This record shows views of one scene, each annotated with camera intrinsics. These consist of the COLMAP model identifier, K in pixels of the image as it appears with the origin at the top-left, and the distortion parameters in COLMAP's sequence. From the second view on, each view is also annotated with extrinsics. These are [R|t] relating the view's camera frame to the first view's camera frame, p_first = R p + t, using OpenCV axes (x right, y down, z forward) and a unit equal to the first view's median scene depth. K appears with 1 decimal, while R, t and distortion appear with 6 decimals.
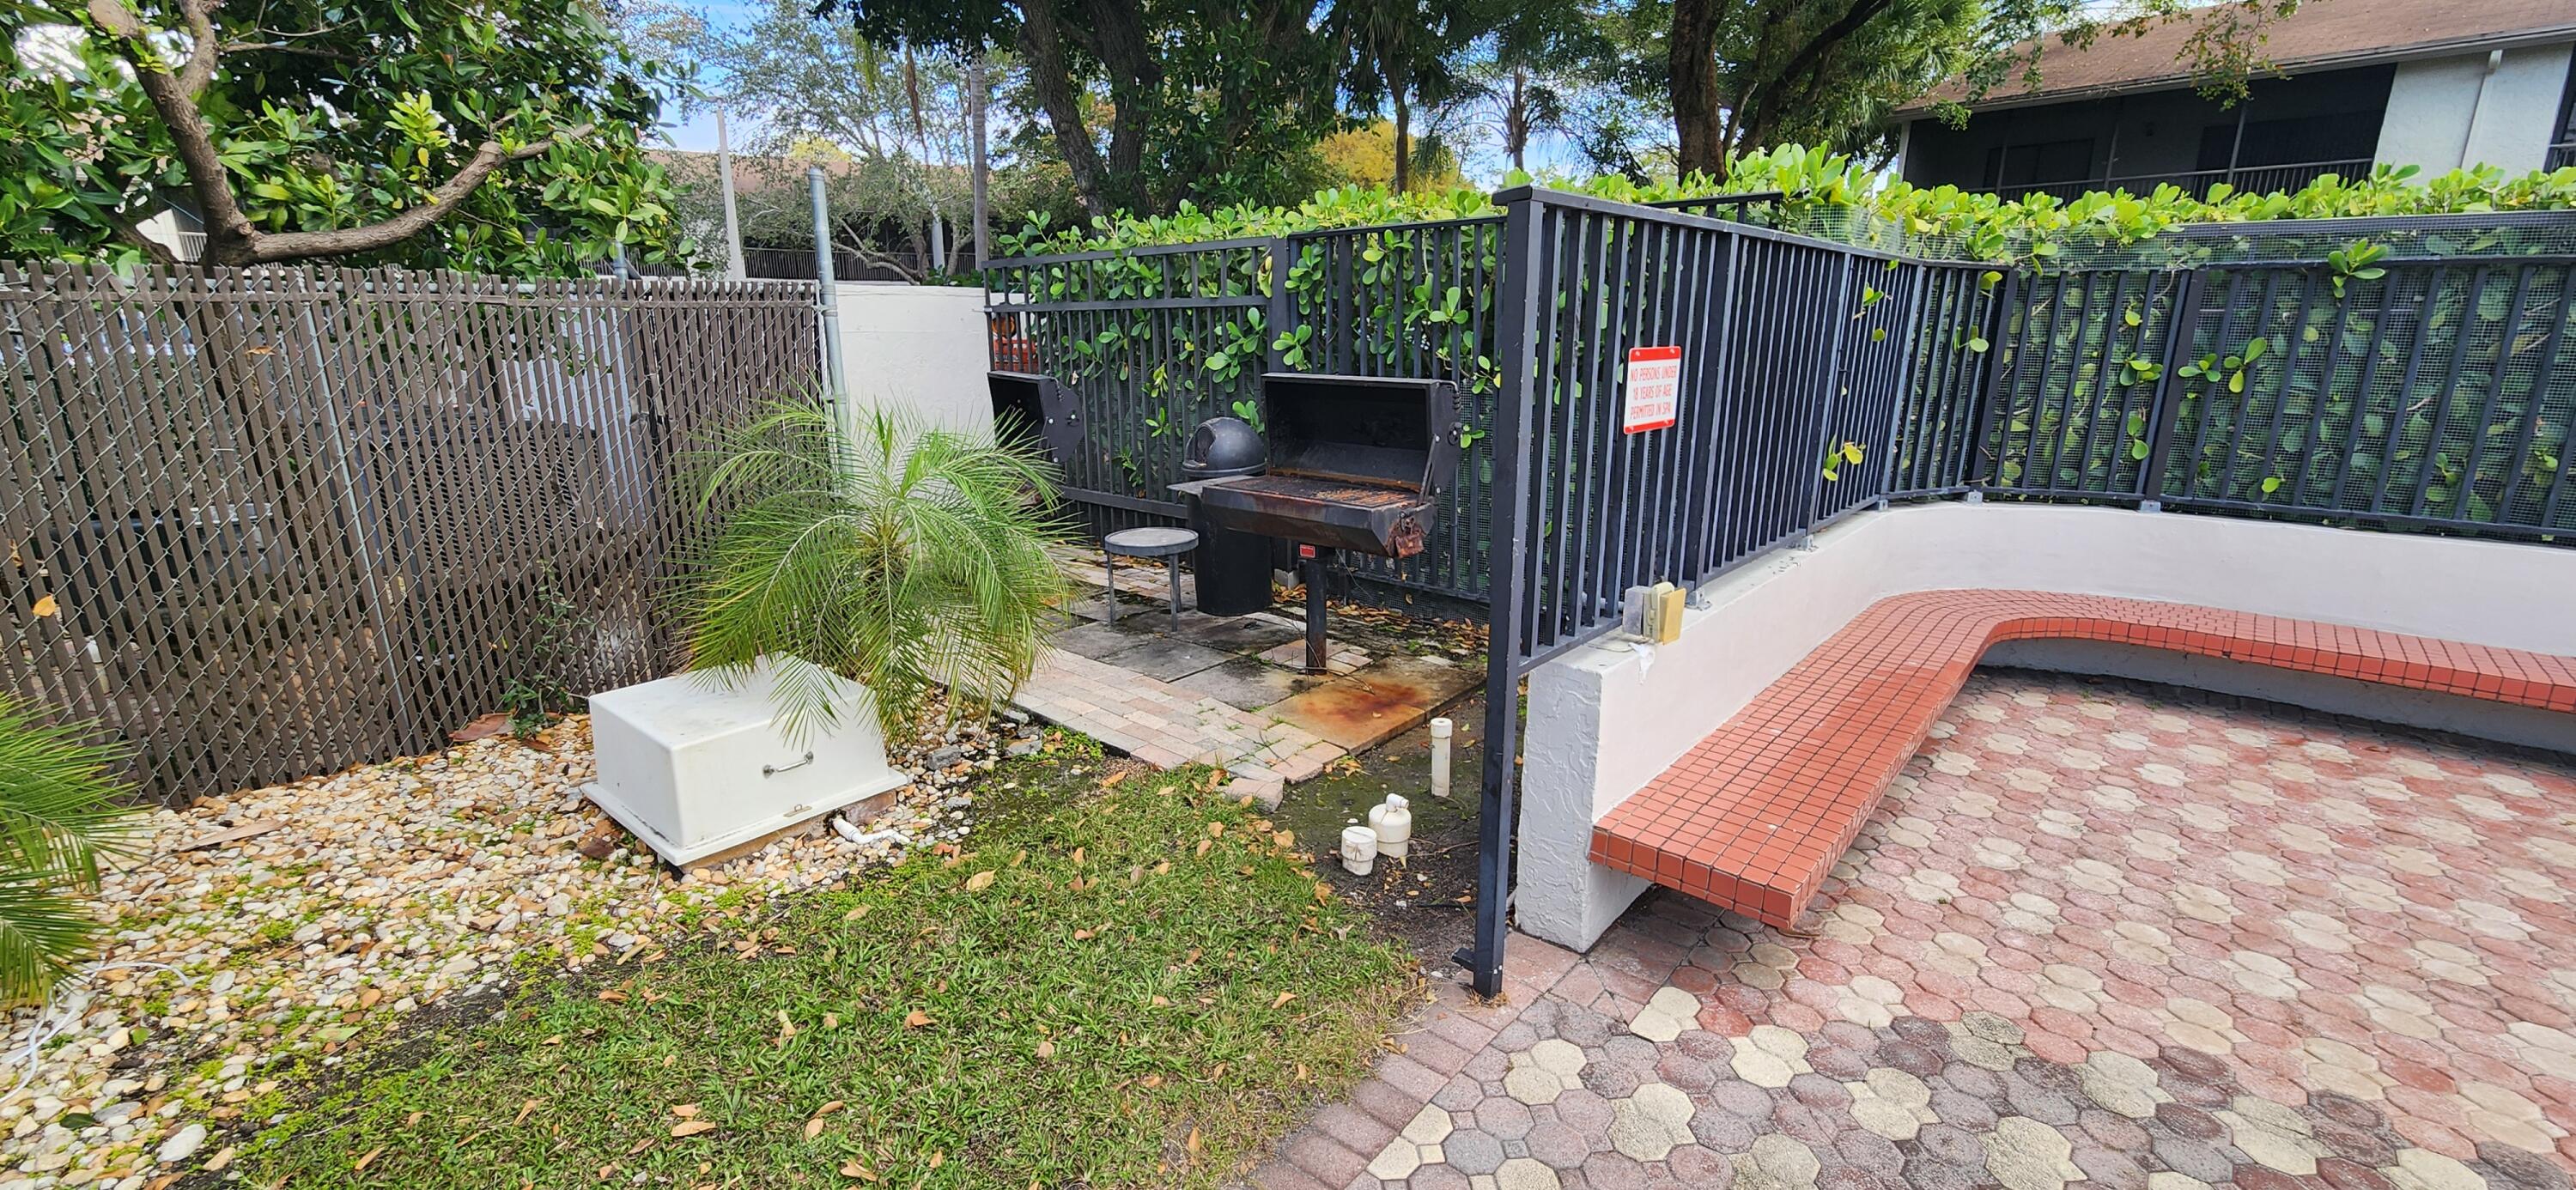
lens RADIAL K [[1045.1, 0, 1283.1], [0, 1045.1, 598.4], [0, 0, 1]] dist [-0.002457, -0.001377]
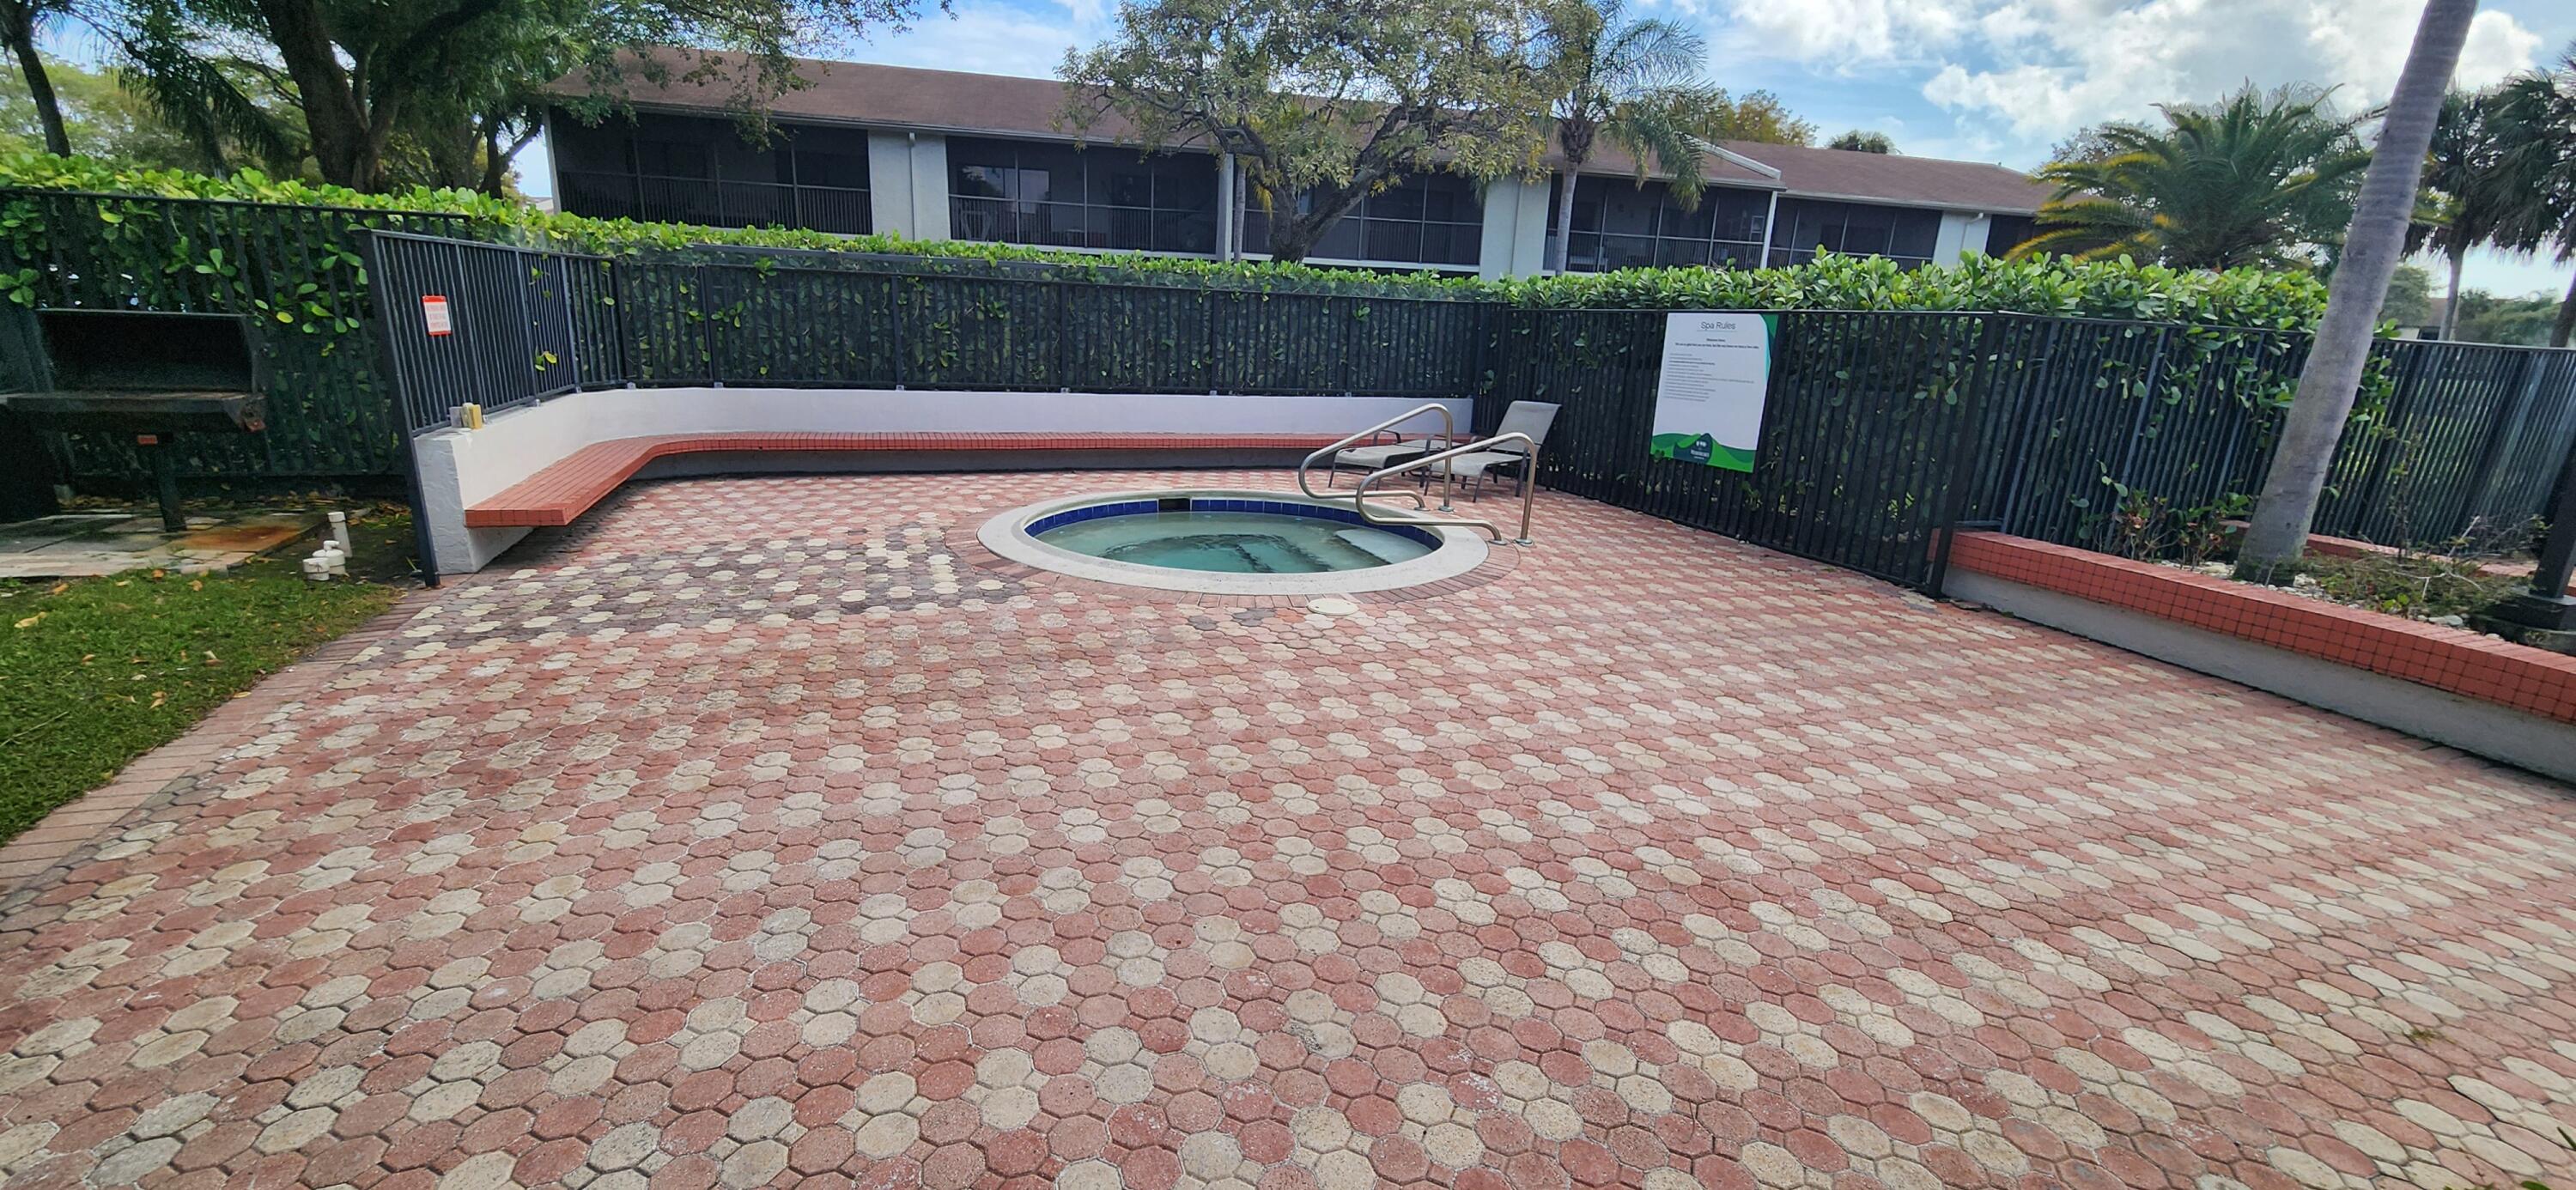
lens RADIAL K [[1045.1, 0, 1276.7], [0, 1045.1, 596.9], [0, 0, 1]] dist [-0.002457, -0.001377]
pose [[0.474203, -0.212459, 0.854396, -0.478988], [0.183227, 0.973013, 0.140262, 0.232283], [-0.861138, 0.090036, 0.500334, -0.927382]]
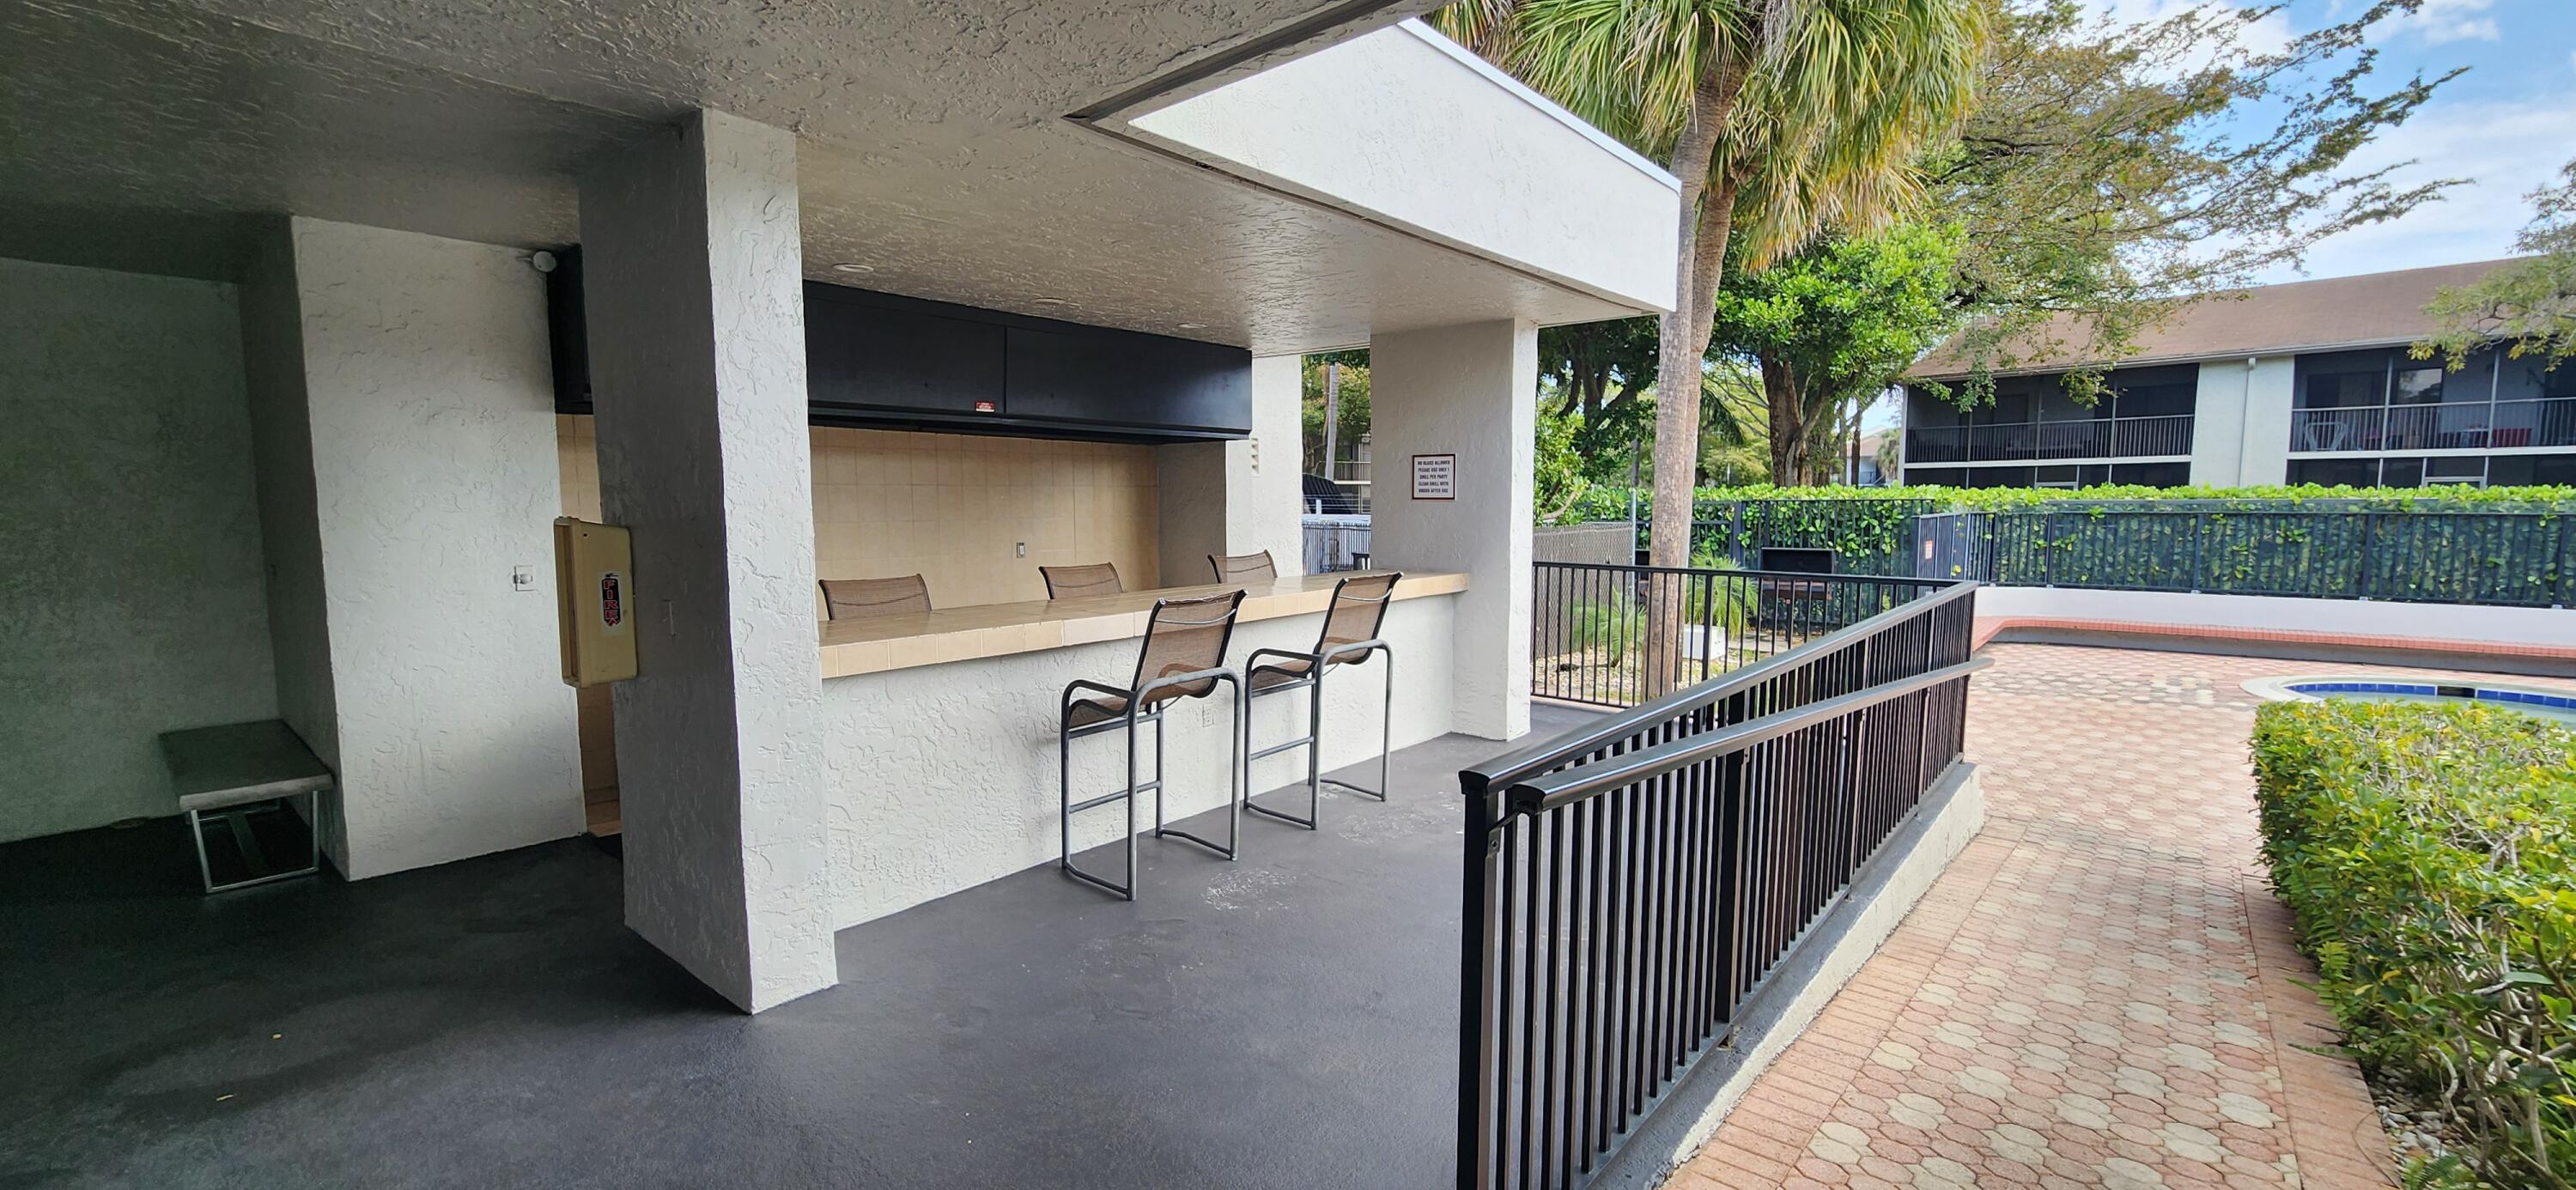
lens RADIAL K [[1045.1, 0, 1276.4], [0, 1045.1, 602.7], [0, 0, 1]] dist [-0.002457, -0.001377]
pose [[0.999948, -0.009850, 0.002534, -1.550420], [0.010128, 0.987225, -0.159008, 0.450100], [-0.000936, 0.159025, 0.987274, -2.155782]]
